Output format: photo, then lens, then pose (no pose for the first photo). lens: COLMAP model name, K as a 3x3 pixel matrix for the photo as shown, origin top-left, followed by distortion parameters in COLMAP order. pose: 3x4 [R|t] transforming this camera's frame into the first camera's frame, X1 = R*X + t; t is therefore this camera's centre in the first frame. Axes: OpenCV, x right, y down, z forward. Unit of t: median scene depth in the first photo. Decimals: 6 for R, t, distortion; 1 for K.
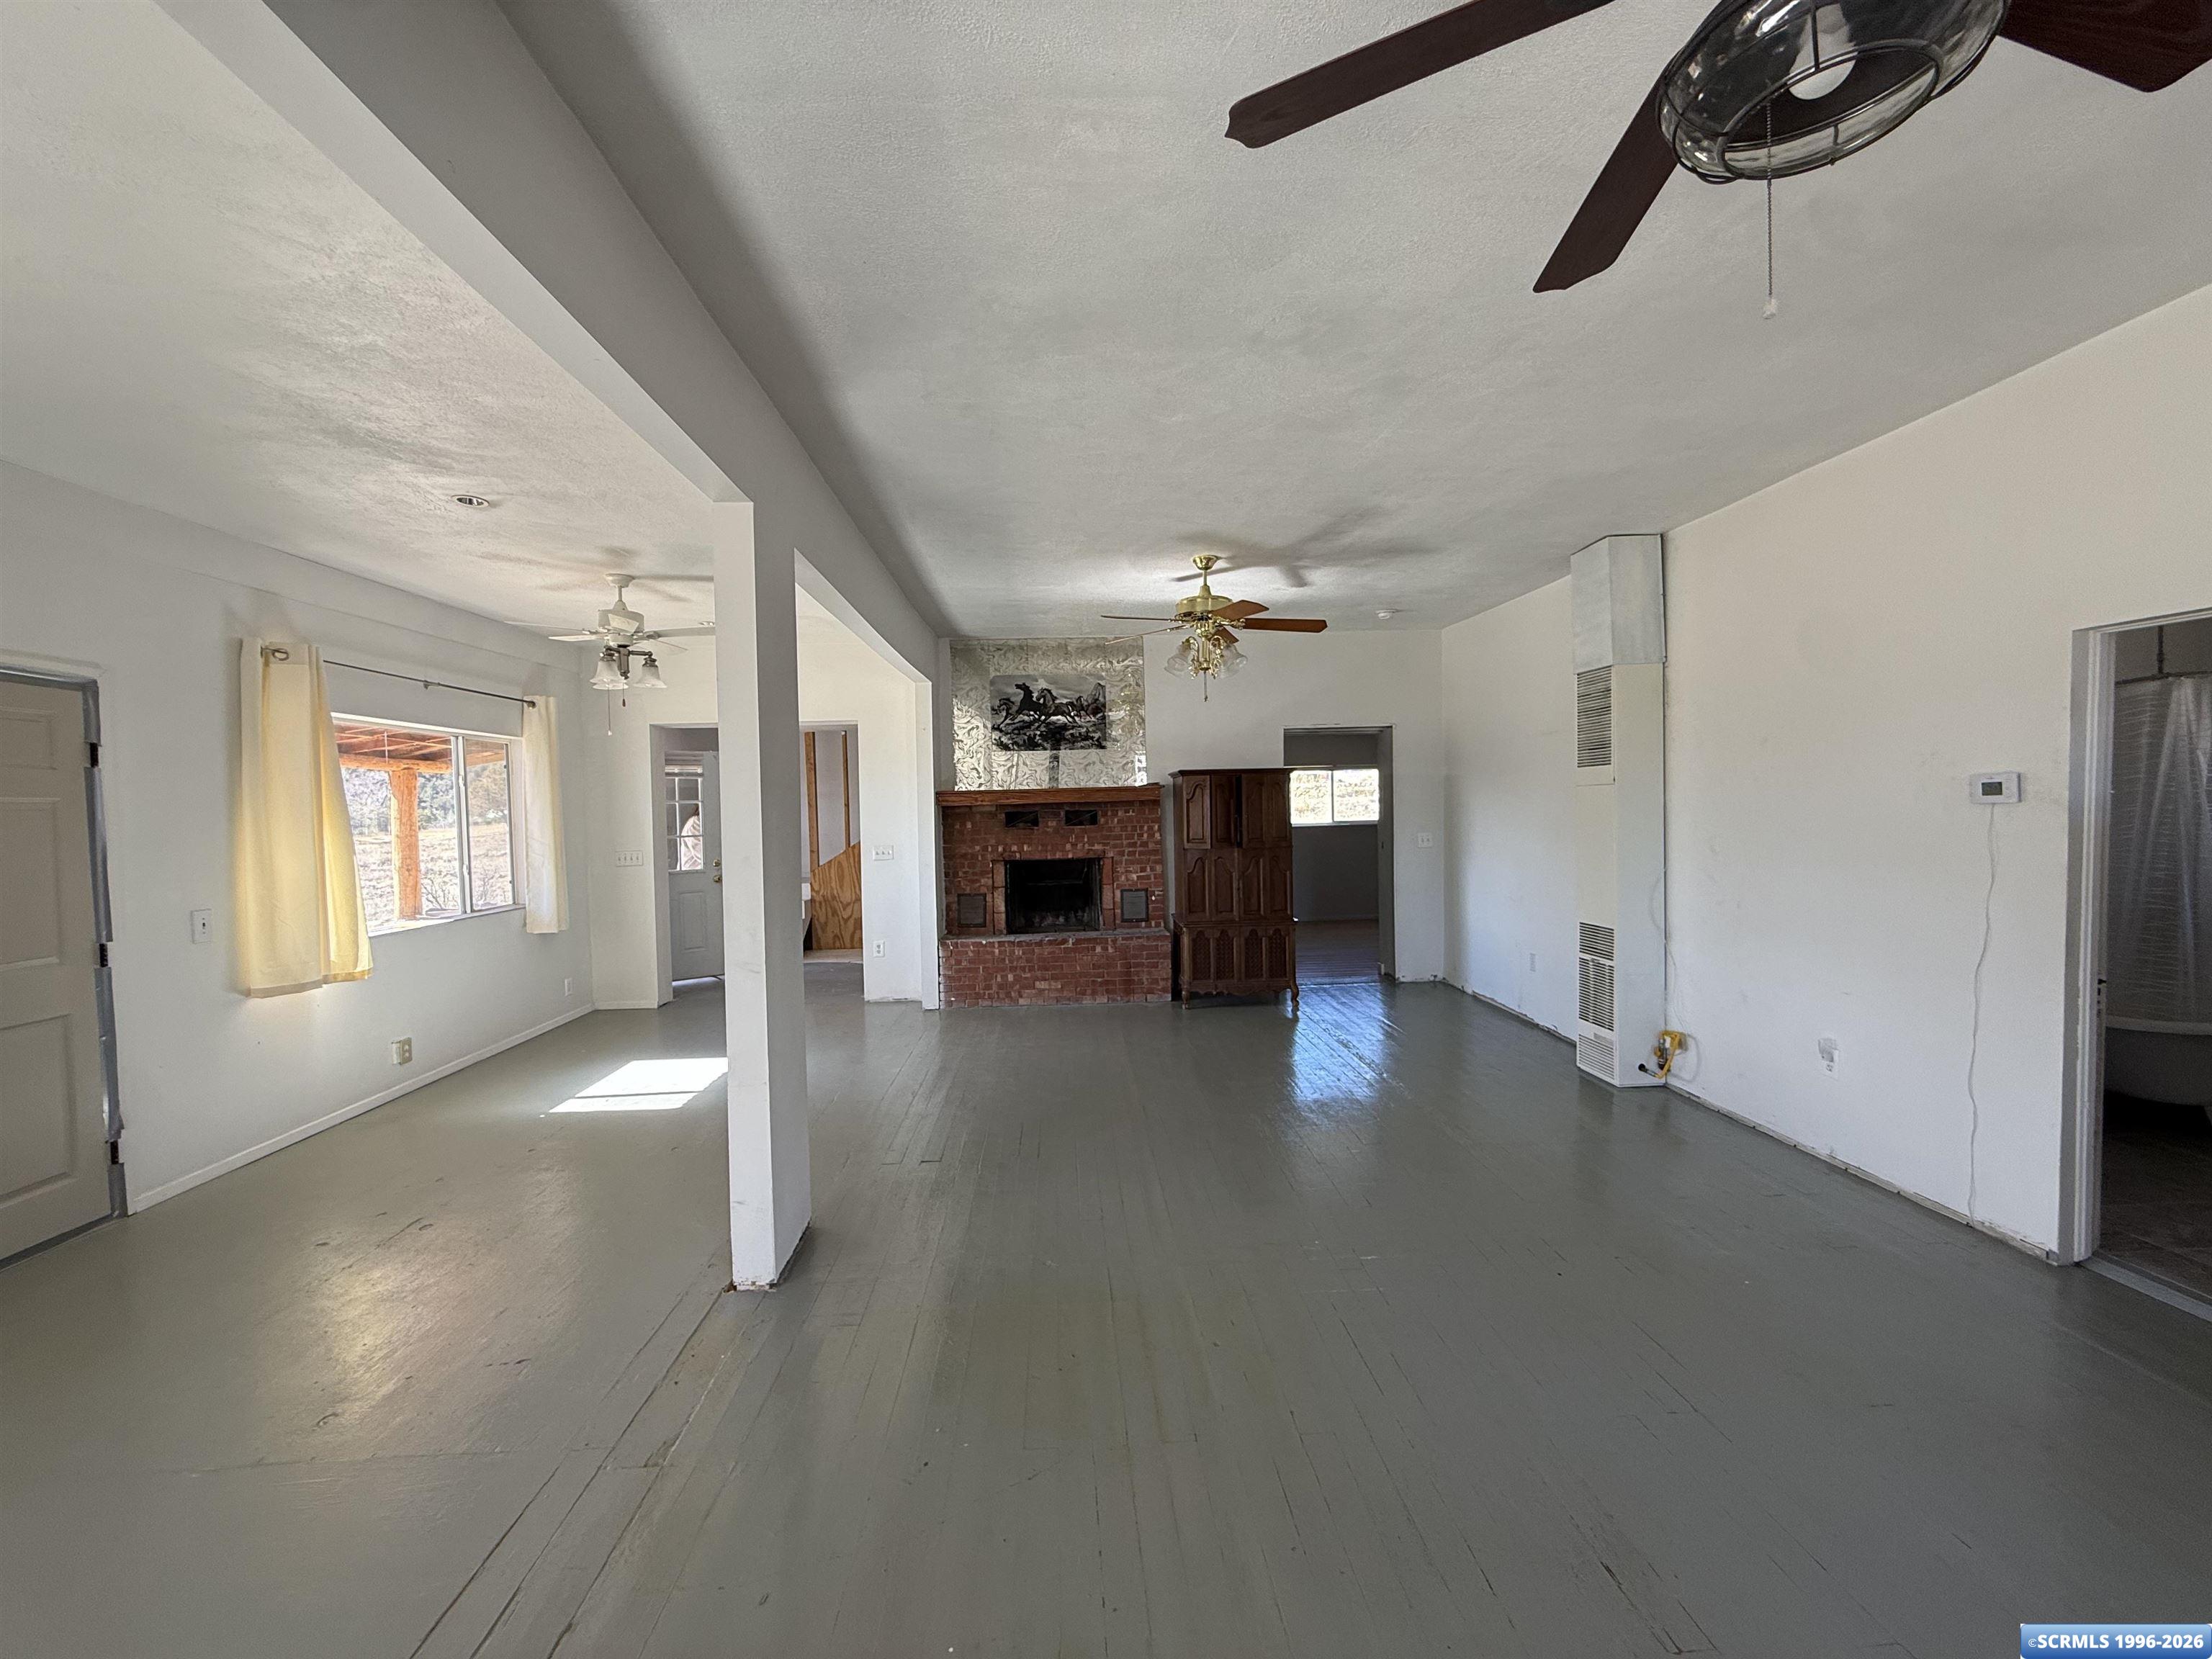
lens RADIAL K [[877.7, 0, 1105.2], [0, 877.7, 833.0], [0, 0, 1]] dist [-0.002648, 0.000498]
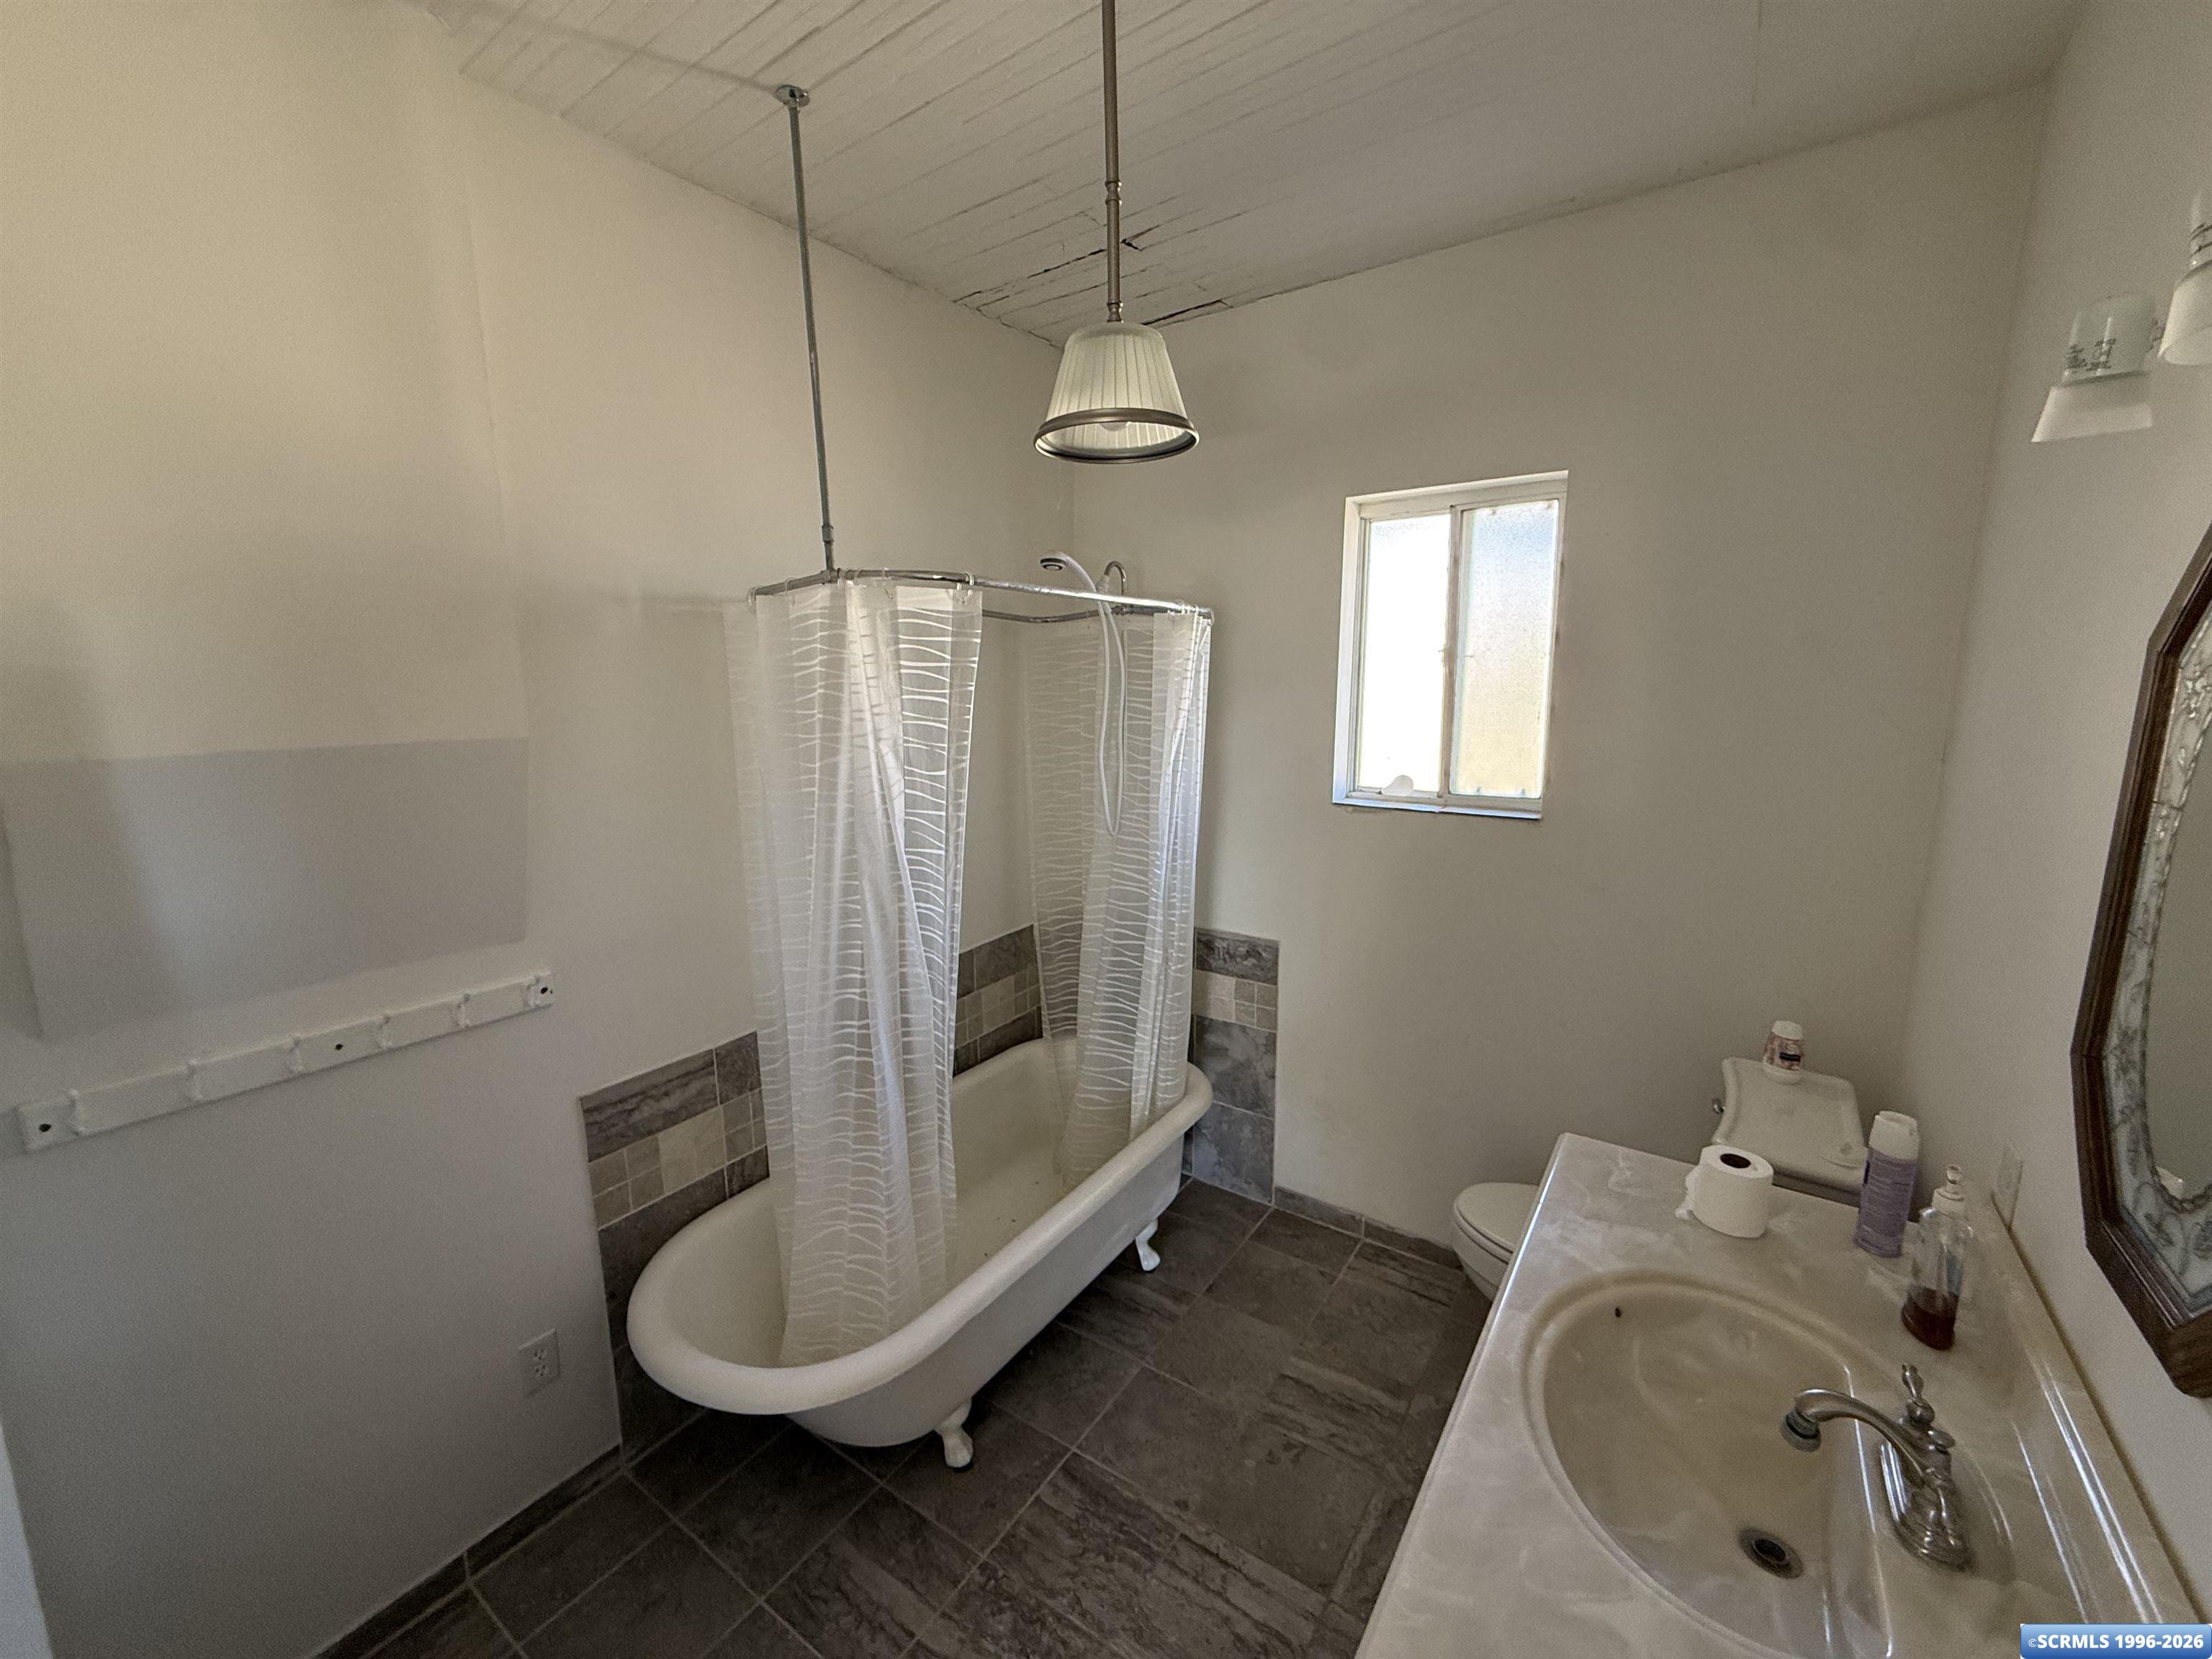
lens RADIAL K [[877.7, 0, 1104.2], [0, 877.7, 832.2], [0, 0, 1]] dist [-0.002648, 0.000498]
pose [[0.620491, -0.126123, 0.774005, 0.407716], [0.022621, 0.989450, 0.143096, -0.048029], [-0.783888, -0.071281, 0.616798, 0.262072]]
